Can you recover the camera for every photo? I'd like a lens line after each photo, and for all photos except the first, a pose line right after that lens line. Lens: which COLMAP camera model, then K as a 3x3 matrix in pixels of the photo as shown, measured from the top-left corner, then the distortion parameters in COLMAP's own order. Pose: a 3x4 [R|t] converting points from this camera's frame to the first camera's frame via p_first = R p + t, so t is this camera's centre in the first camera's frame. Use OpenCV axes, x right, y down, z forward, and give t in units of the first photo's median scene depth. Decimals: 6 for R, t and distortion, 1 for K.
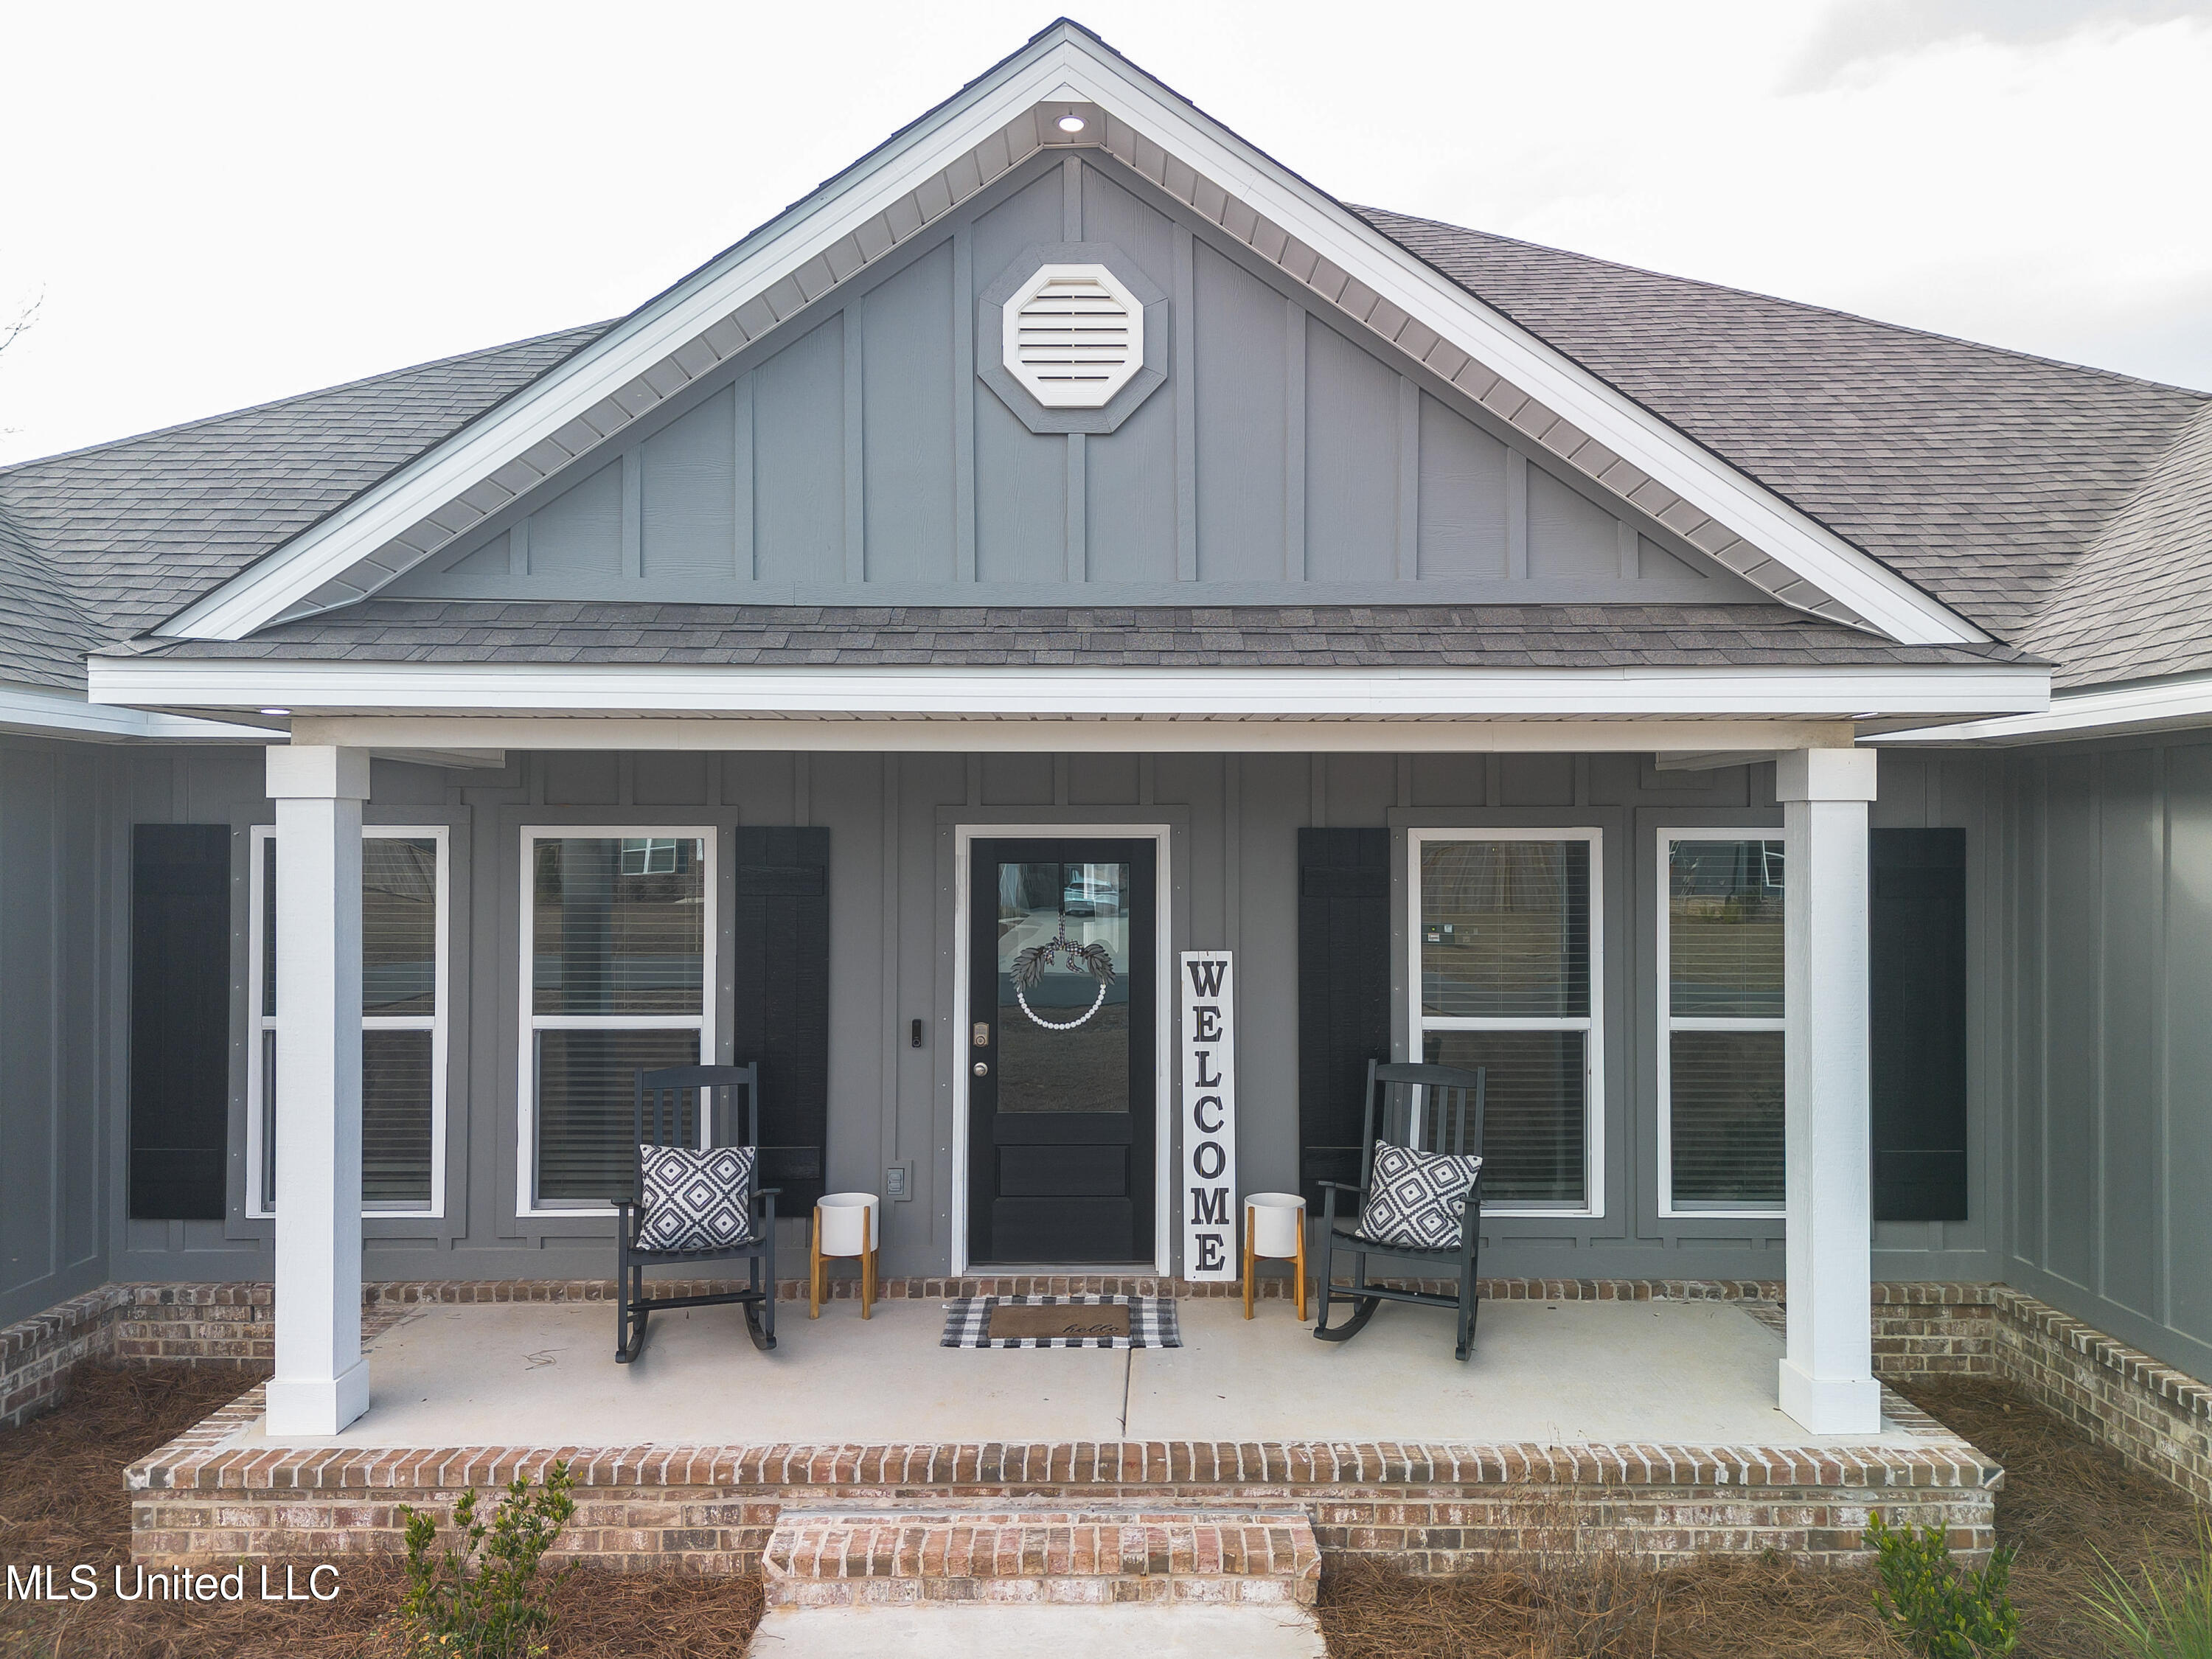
lens RADIAL K [[1556.3, 0, 1113.1], [0, 1556.3, 840.9], [0, 0, 1]] dist [0.081753, -0.083761]
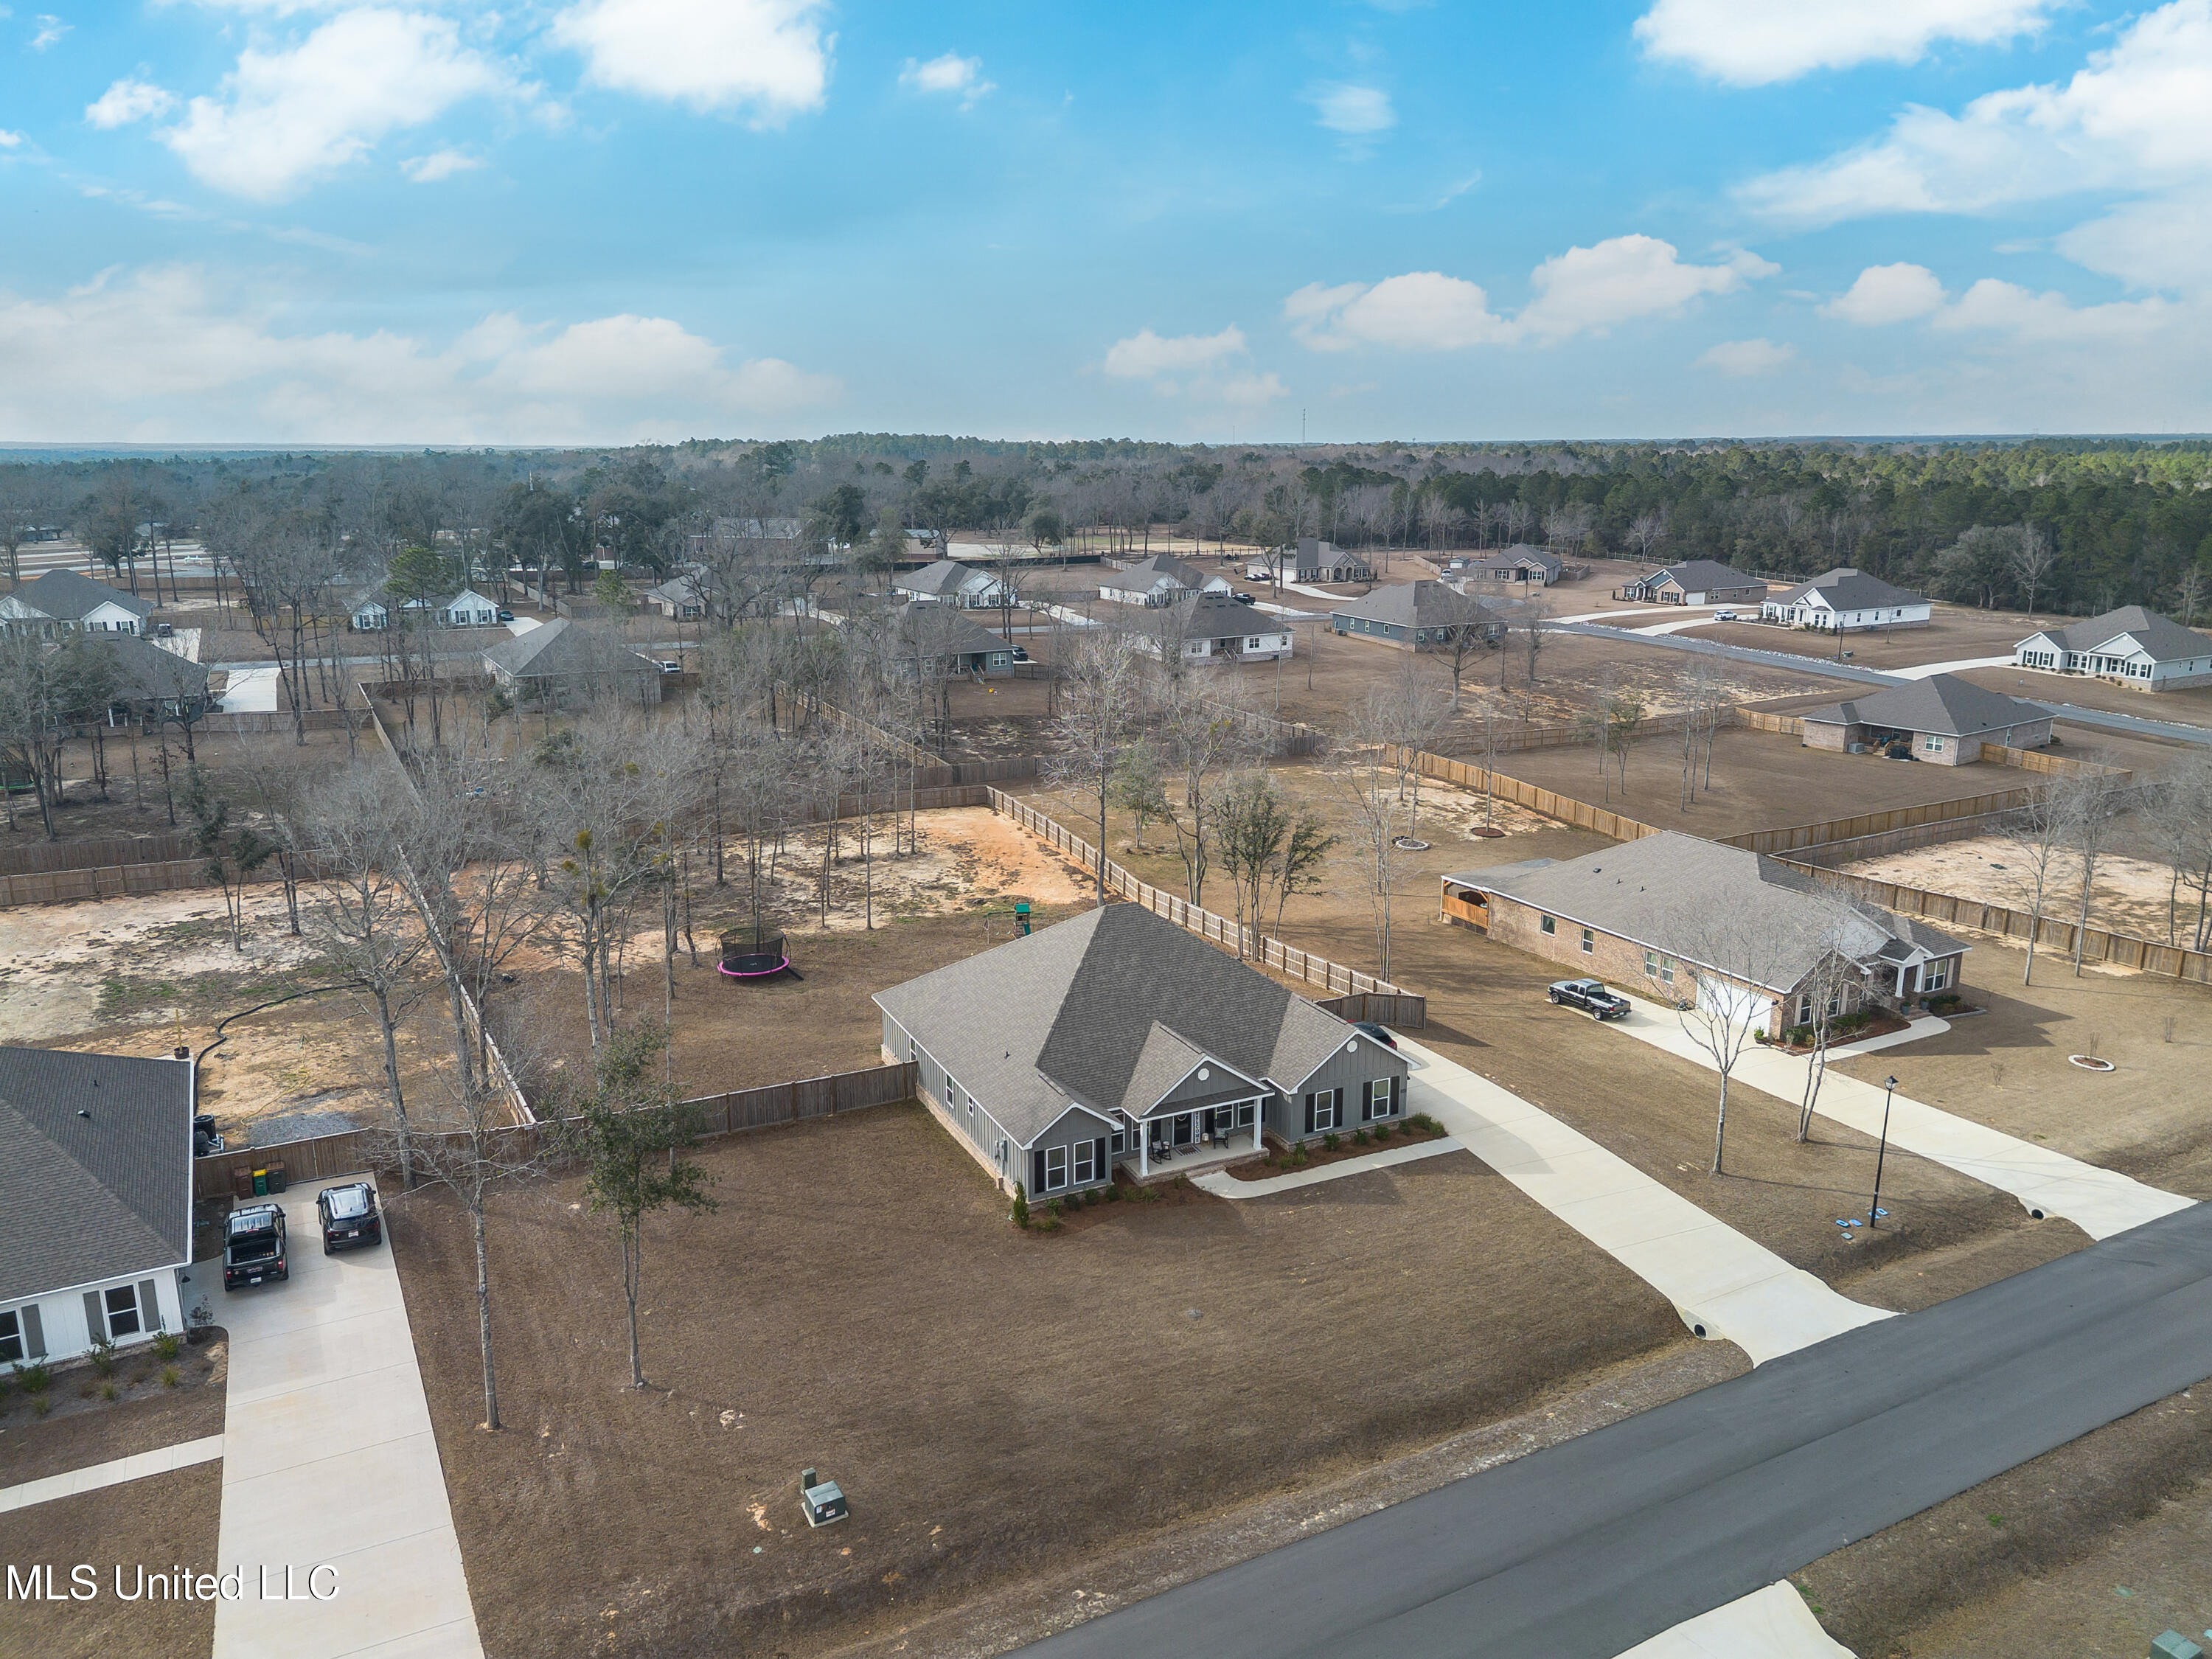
lens RADIAL K [[1556.3, 0, 1113.1], [0, 1556.3, 840.9], [0, 0, 1]] dist [0.081753, -0.083761]
pose [[0.897121, -0.110013, 0.427867, -4.639716], [0.002380, 0.969688, 0.244335, -4.162825], [-0.441778, -0.218180, 0.870190, -7.228420]]
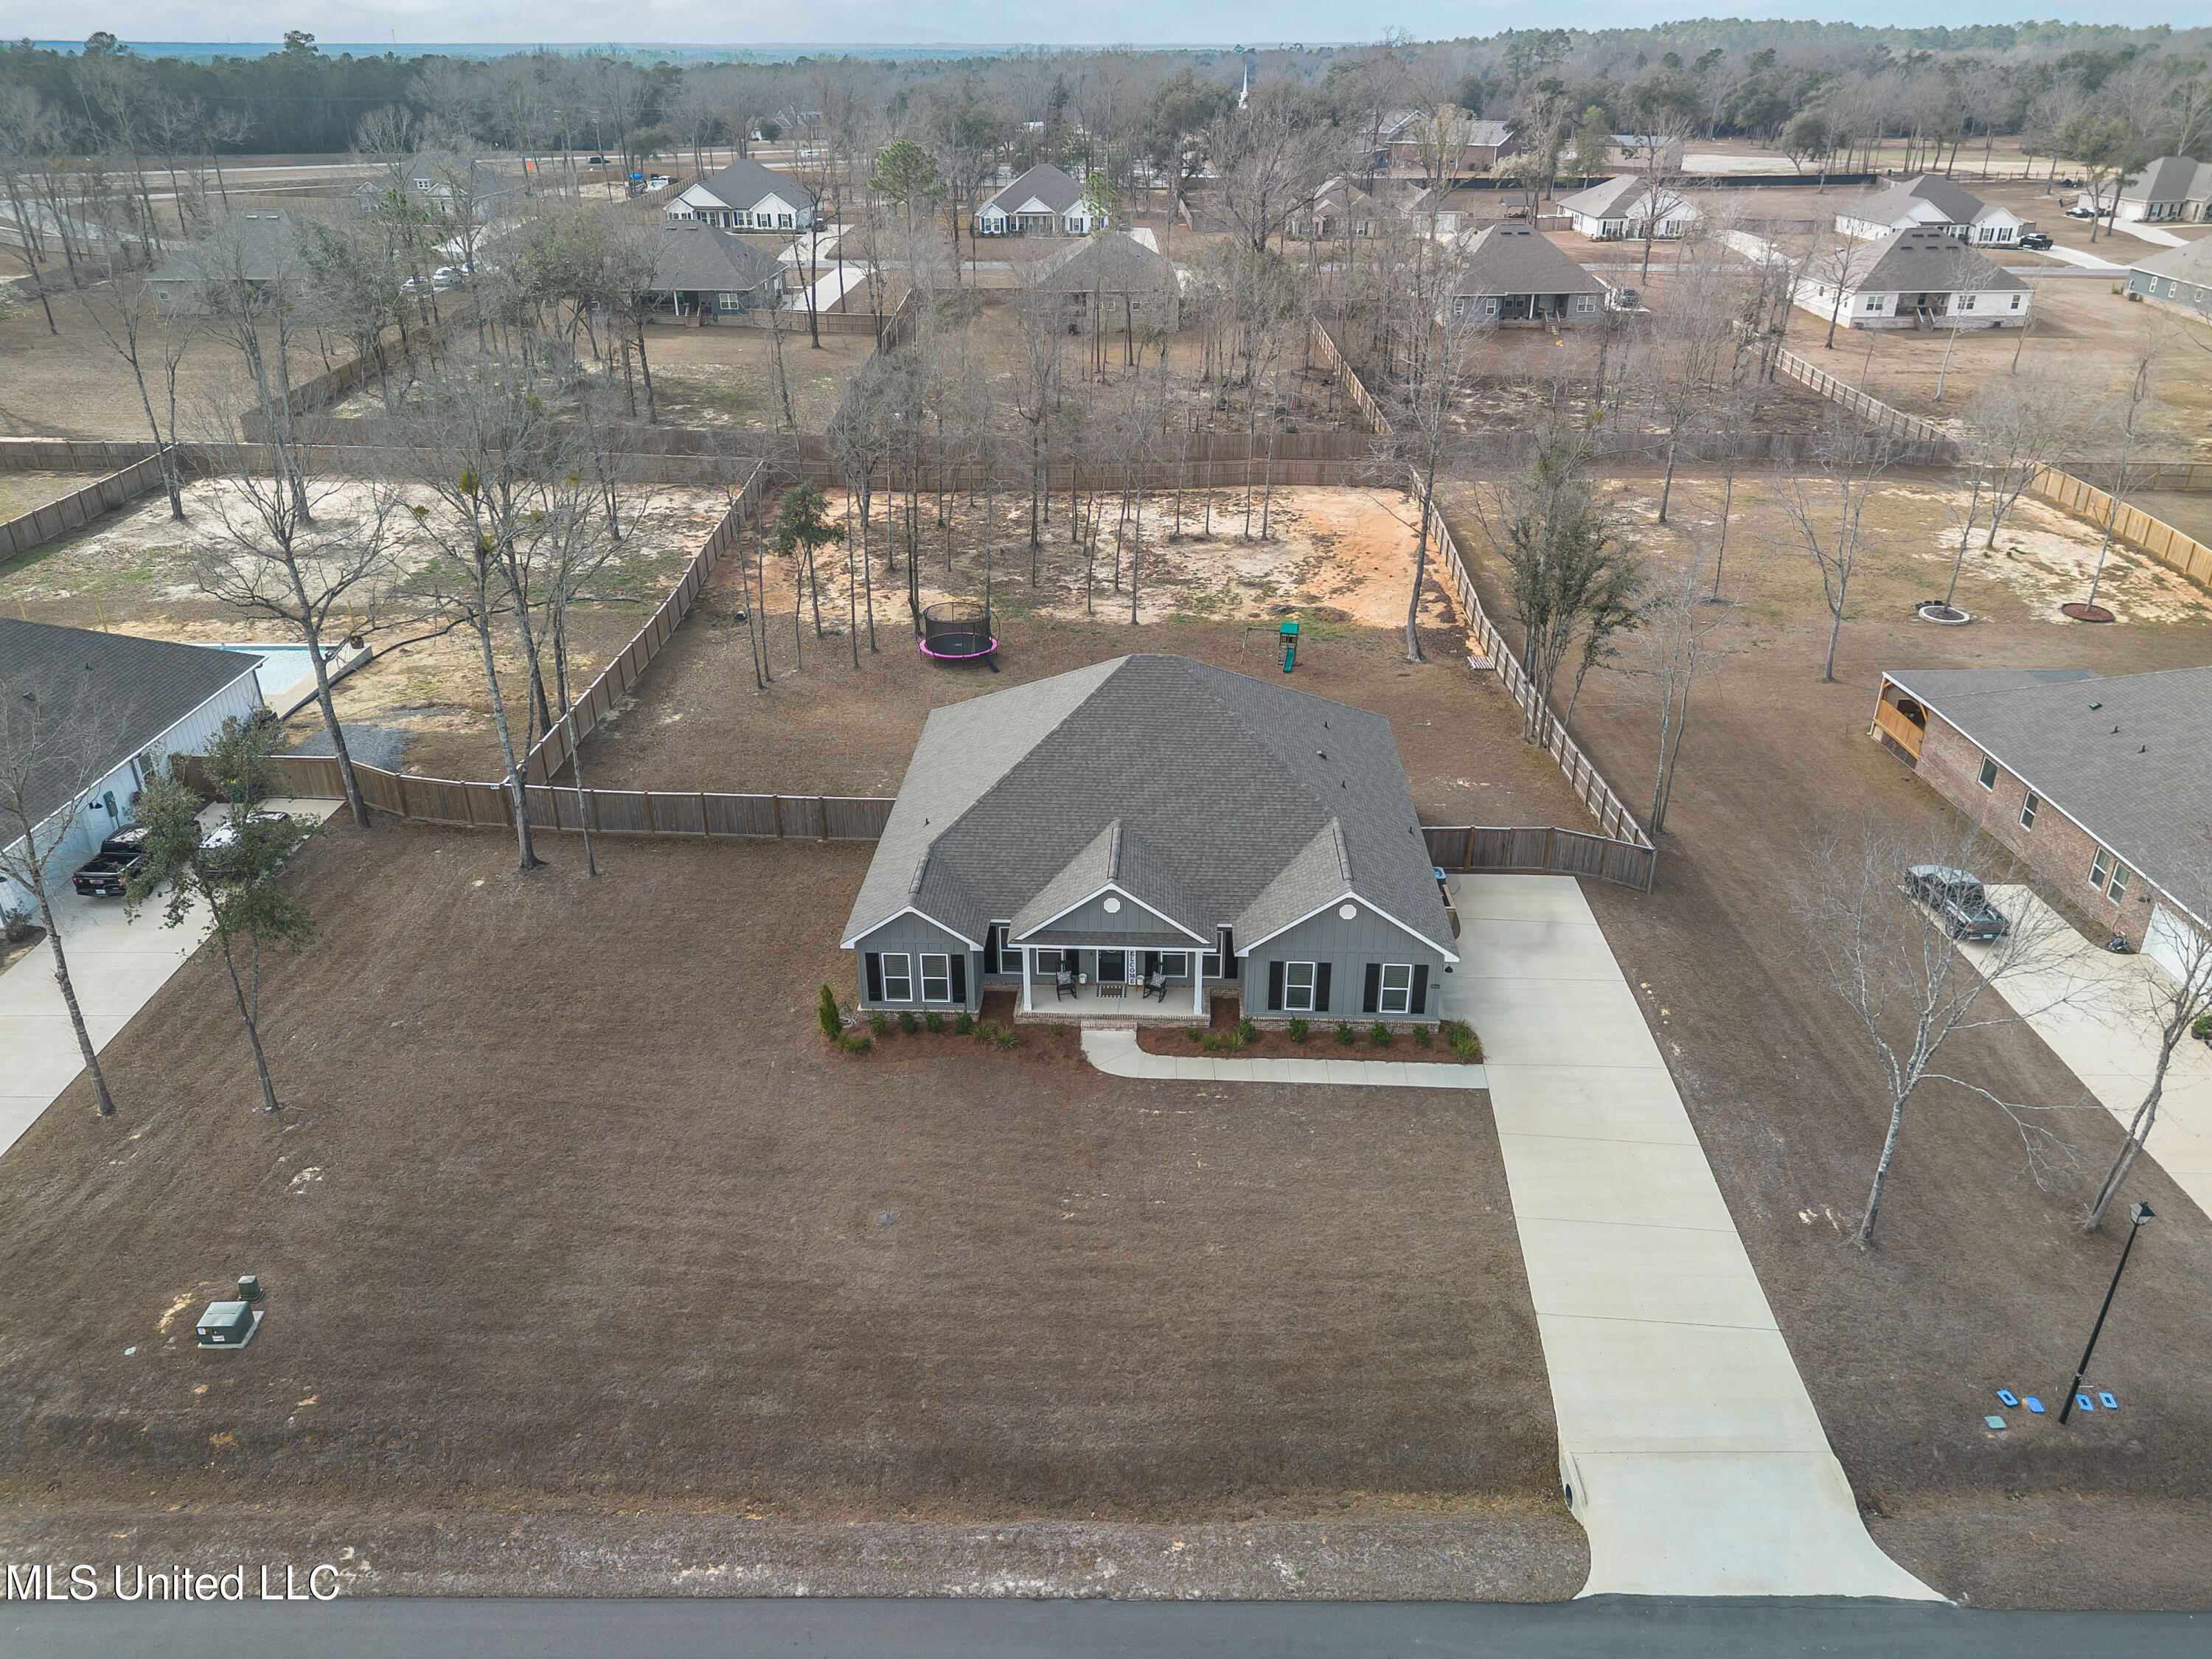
lens RADIAL K [[1556.3, 0, 1113.1], [0, 1556.3, 840.9], [0, 0, 1]] dist [0.081753, -0.083761]
pose [[0.999140, 0.015744, -0.038360, 0.261190], [0.003213, 0.892941, 0.450163, -3.877973], [0.041340, -0.449899, 0.892122, -5.596622]]
